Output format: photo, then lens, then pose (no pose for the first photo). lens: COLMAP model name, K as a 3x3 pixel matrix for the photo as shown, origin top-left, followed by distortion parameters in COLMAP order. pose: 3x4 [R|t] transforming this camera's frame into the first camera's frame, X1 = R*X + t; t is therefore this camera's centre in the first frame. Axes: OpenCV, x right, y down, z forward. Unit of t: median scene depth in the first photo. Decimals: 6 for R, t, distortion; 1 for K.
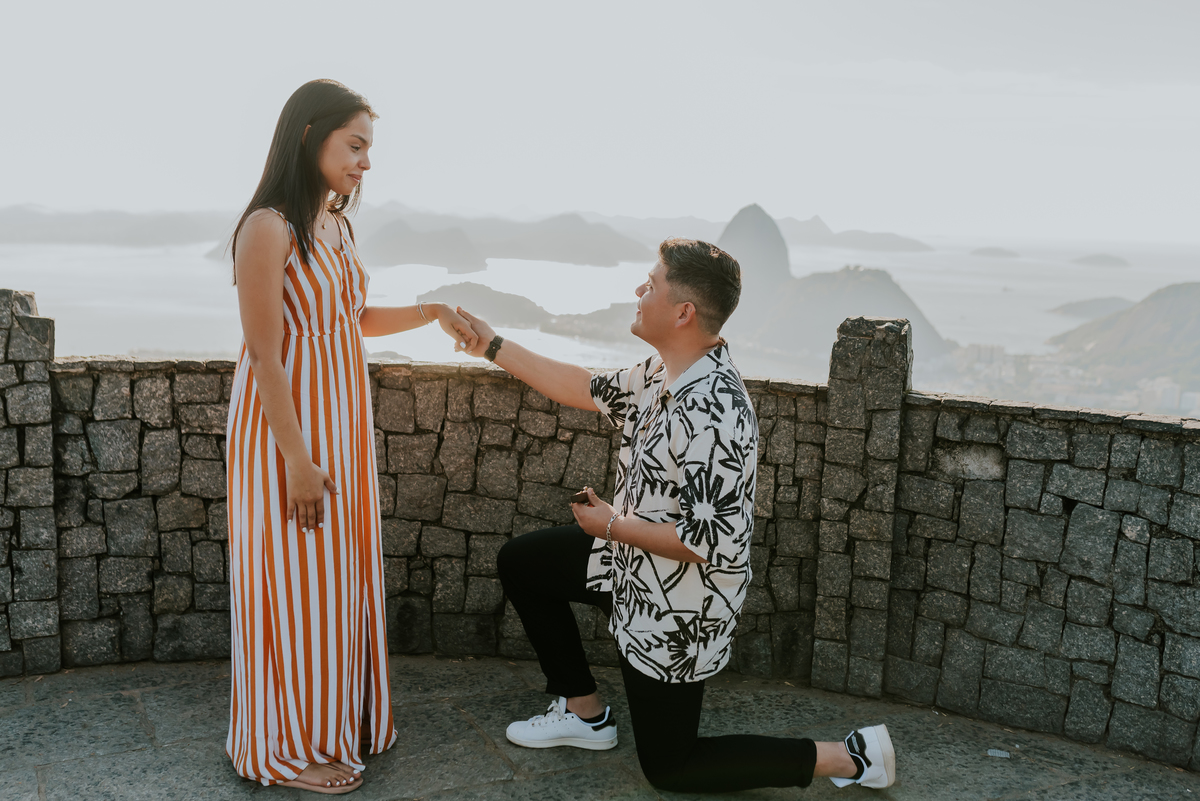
lens RADIAL K [[1185.9, 0, 638.1], [0, 1185.9, 392.4], [0, 0, 1]] dist [-0.010085, 0.000000]
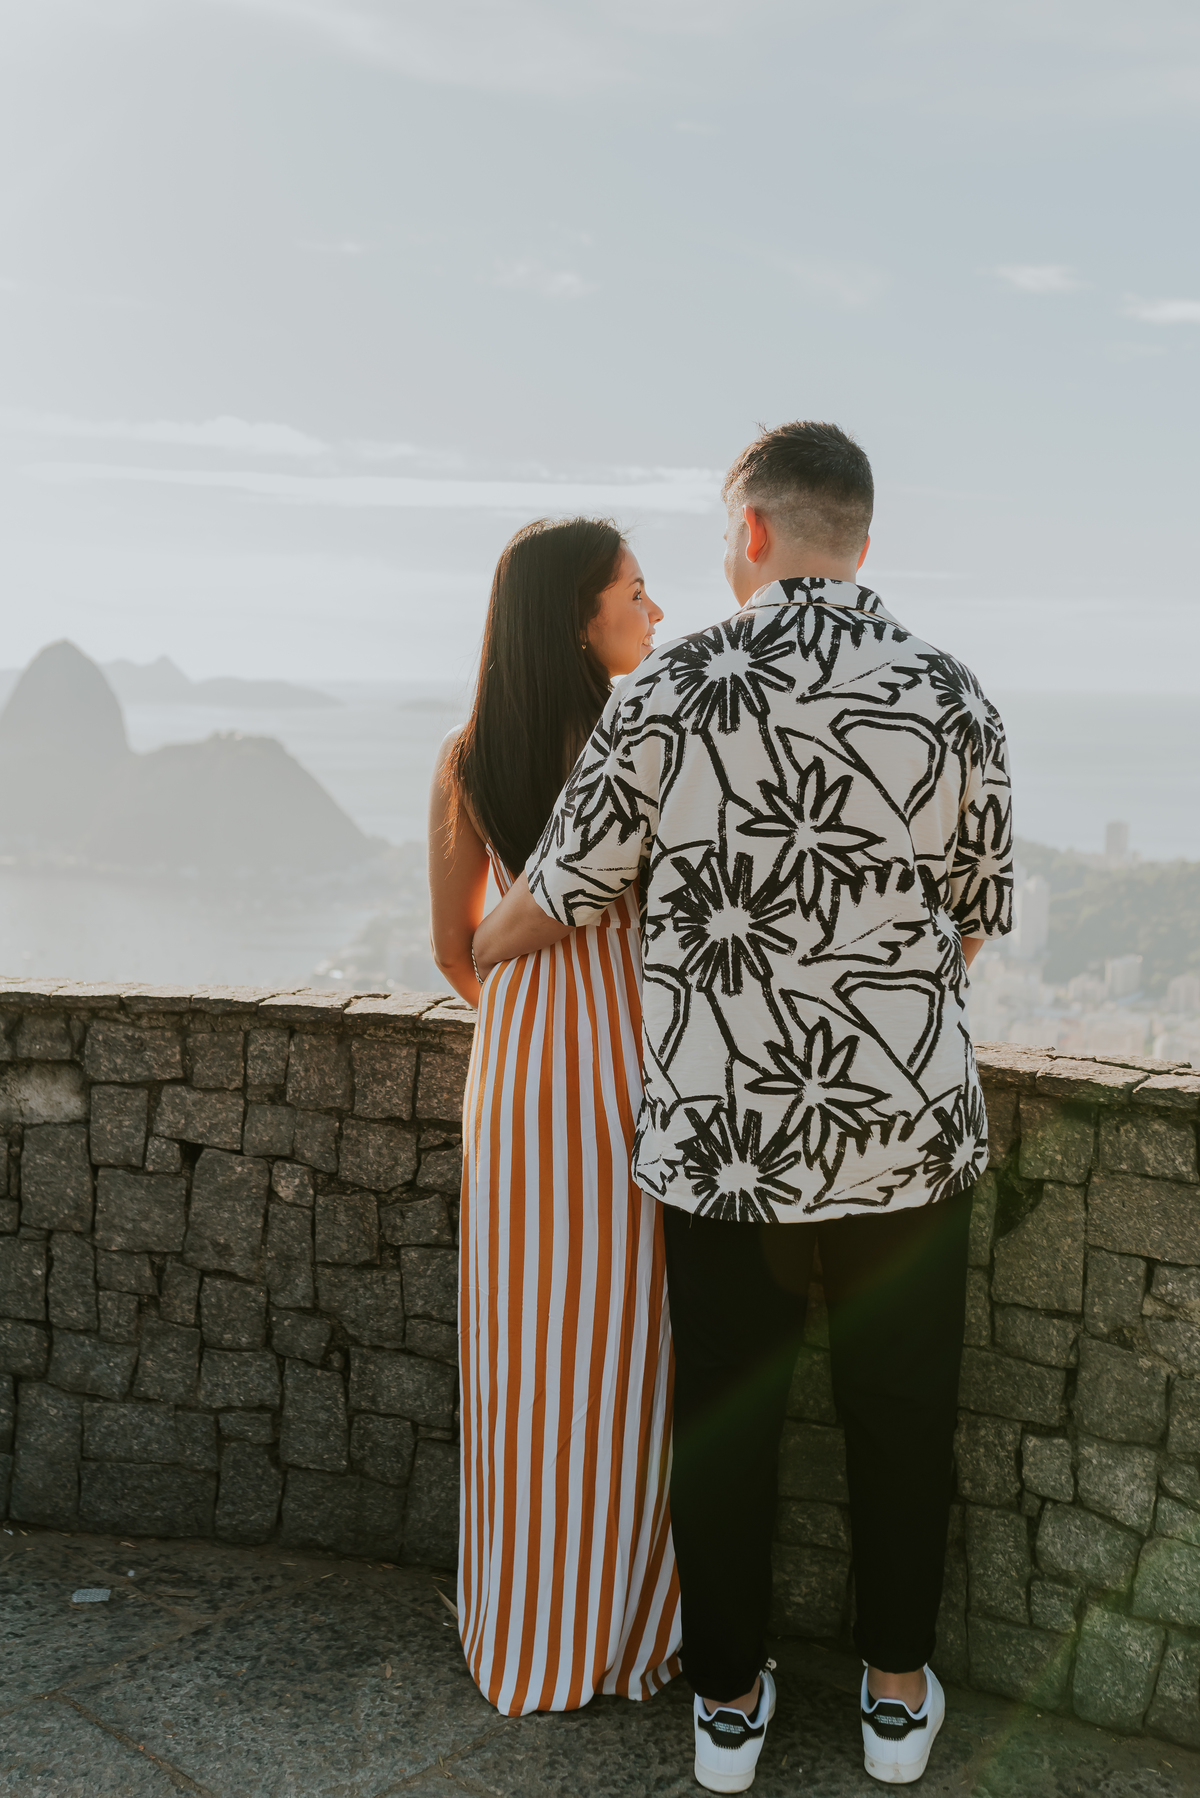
lens RADIAL K [[1776.8, 0, 583.6], [0, 1776.8, 891.2], [0, 0, 1]] dist [-0.010085, 0.000000]
pose [[0.928887, -0.060495, 0.365390, 0.217120], [0.066895, 0.997748, -0.004870, -0.018176], [-0.364273, 0.028967, 0.930842, 0.086398]]
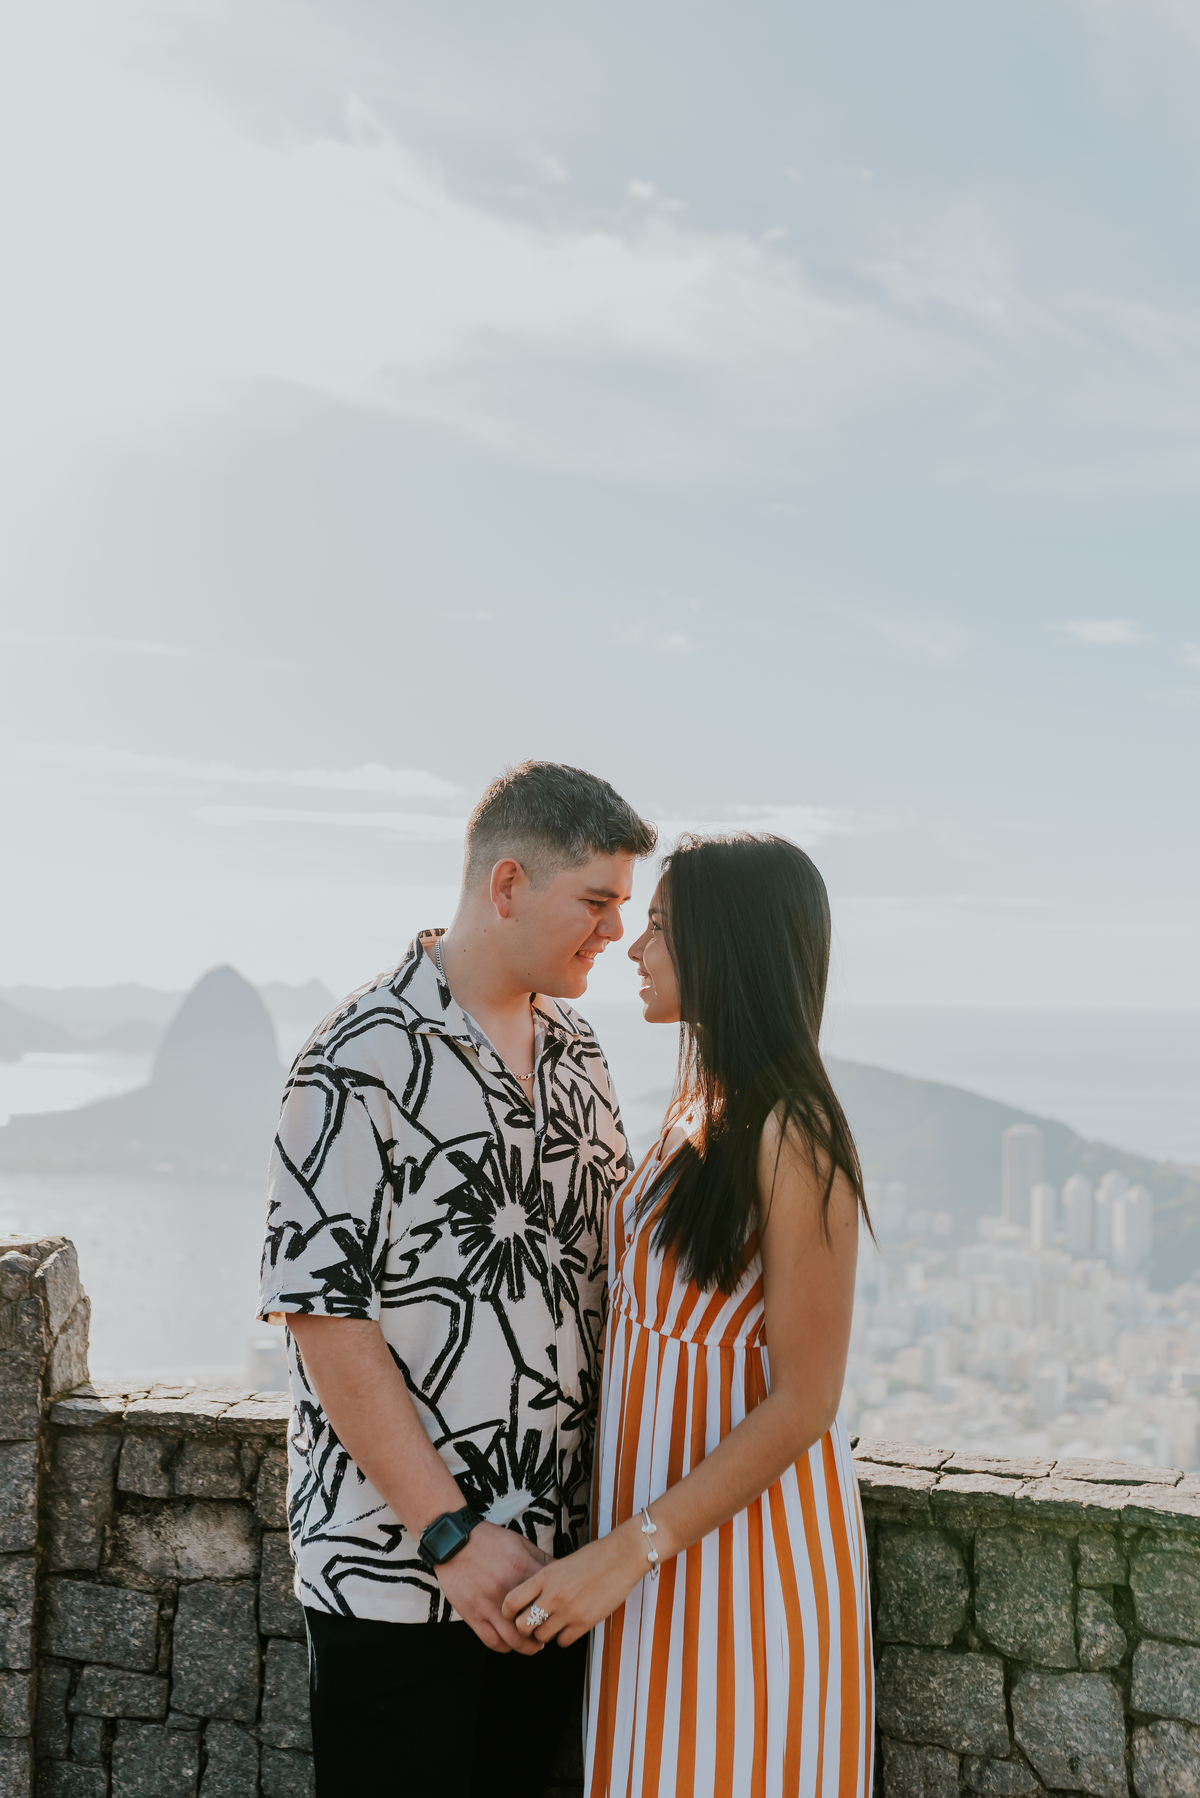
lens RADIAL K [[1776.8, 0, 604.5], [0, 1776.8, 911.1], [0, 0, 1]] dist [-0.010085, 0.000000]
pose [[0.952295, -0.004997, 0.305139, 0.220399], [0.061624, 0.982418, -0.176232, -0.052617], [-0.298893, 0.186629, 0.935859, 0.238352]]
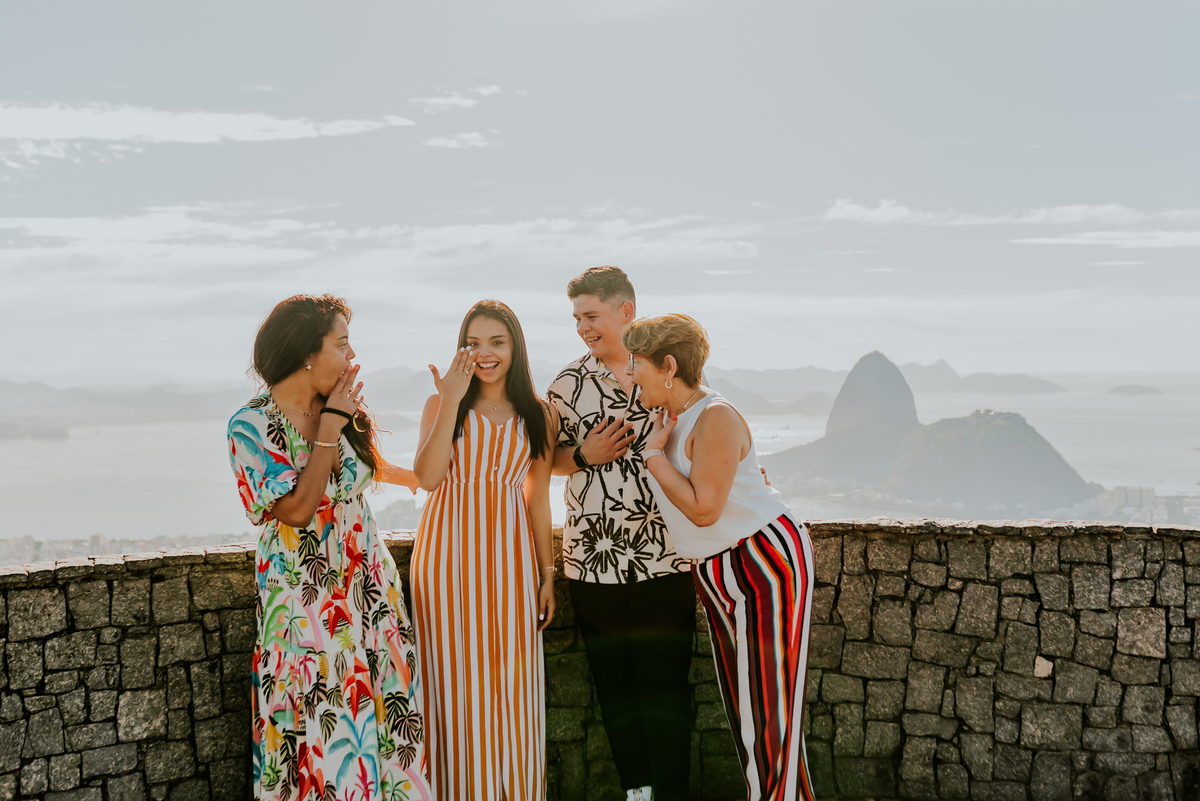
lens RADIAL K [[1185.9, 0, 633.1], [0, 1185.9, 386.6], [0, 0, 1]] dist [-0.010085, 0.000000]
pose [[0.992944, -0.046042, -0.109285, -0.240445], [0.030680, 0.989915, -0.138298, -0.002095], [0.114550, 0.133969, 0.984343, -0.124587]]
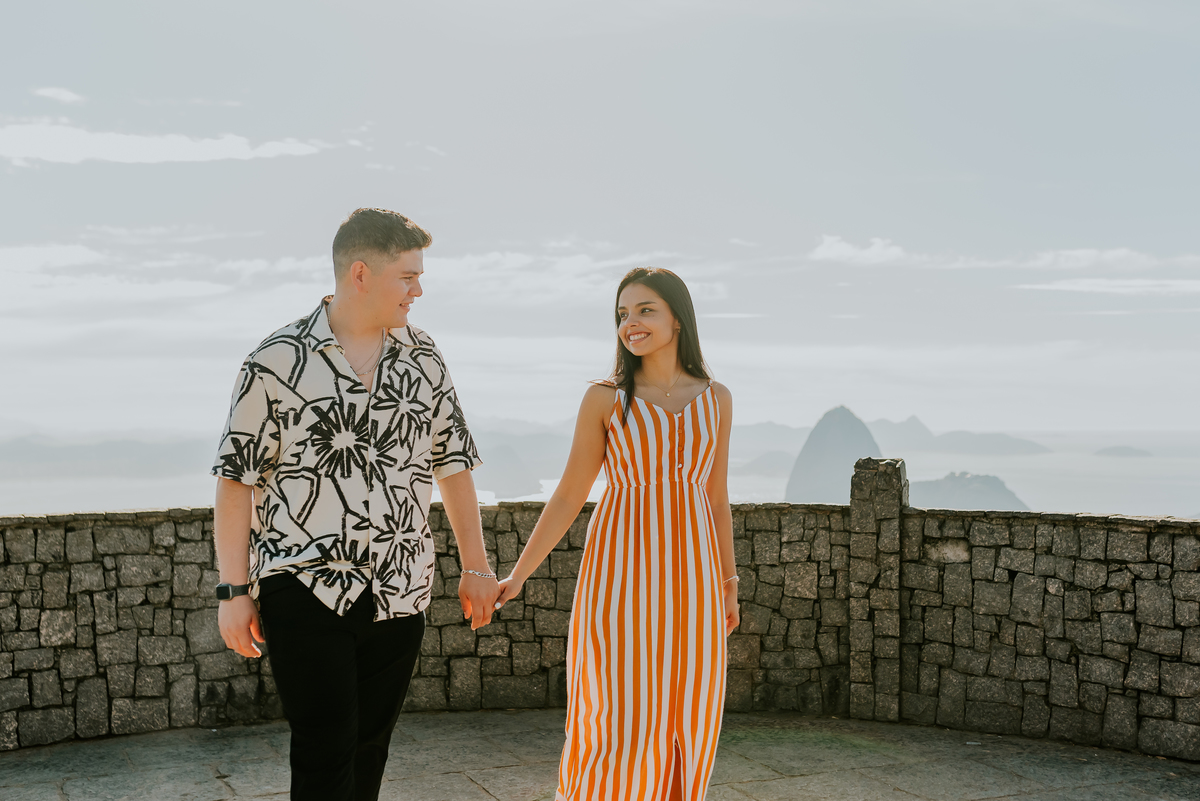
lens RADIAL K [[1327.9, 0, 652.0], [0, 1327.9, 439.0], [0, 0, 1]] dist [-0.020756, 0.000000]
pose [[0.998246, -0.035526, -0.047354, -0.004543], [0.028670, 0.989971, -0.138333, 0.136461], [0.051794, 0.136733, 0.989253, -0.664854]]
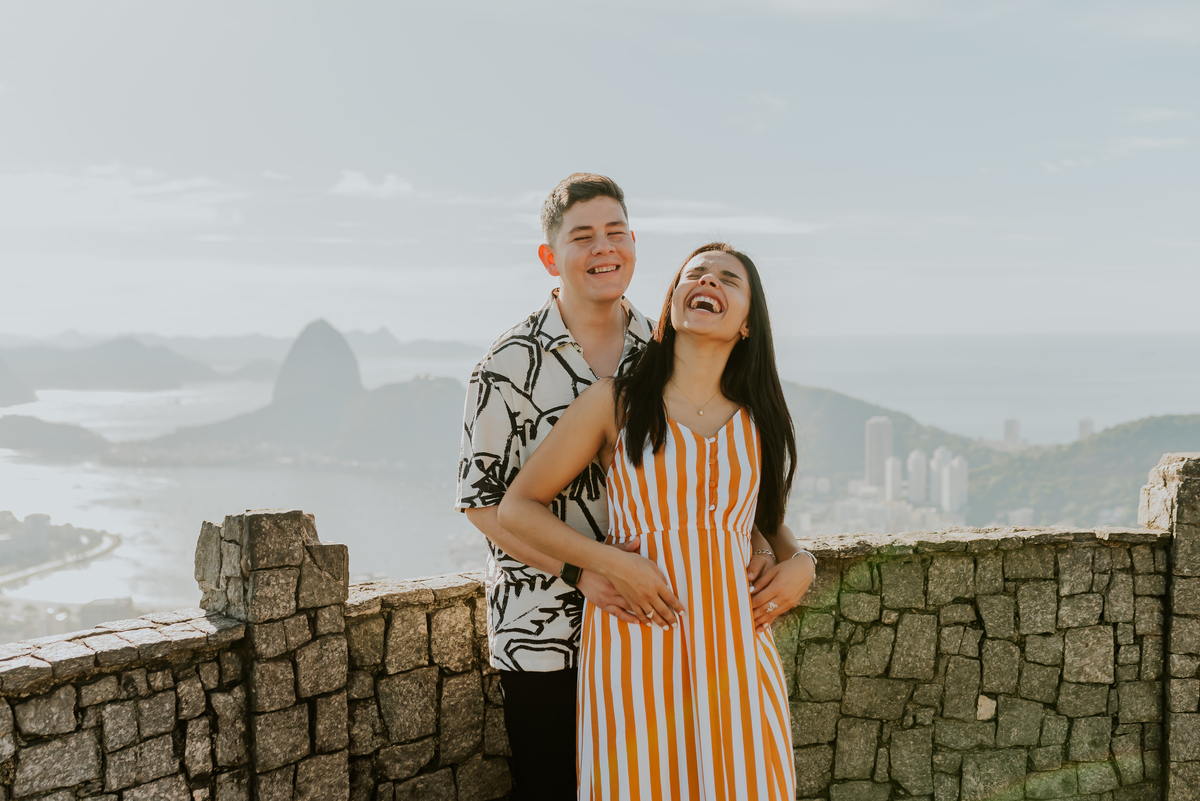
lens RADIAL K [[1185.9, 0, 572.2], [0, 1185.9, 397.0], [0, 0, 1]] dist [-0.010085, 0.000000]
pose [[0.953408, -0.062572, 0.295124, -0.558332], [0.088905, 0.993086, -0.076657, -0.081959], [-0.288286, 0.099324, 0.952379, 0.246138]]
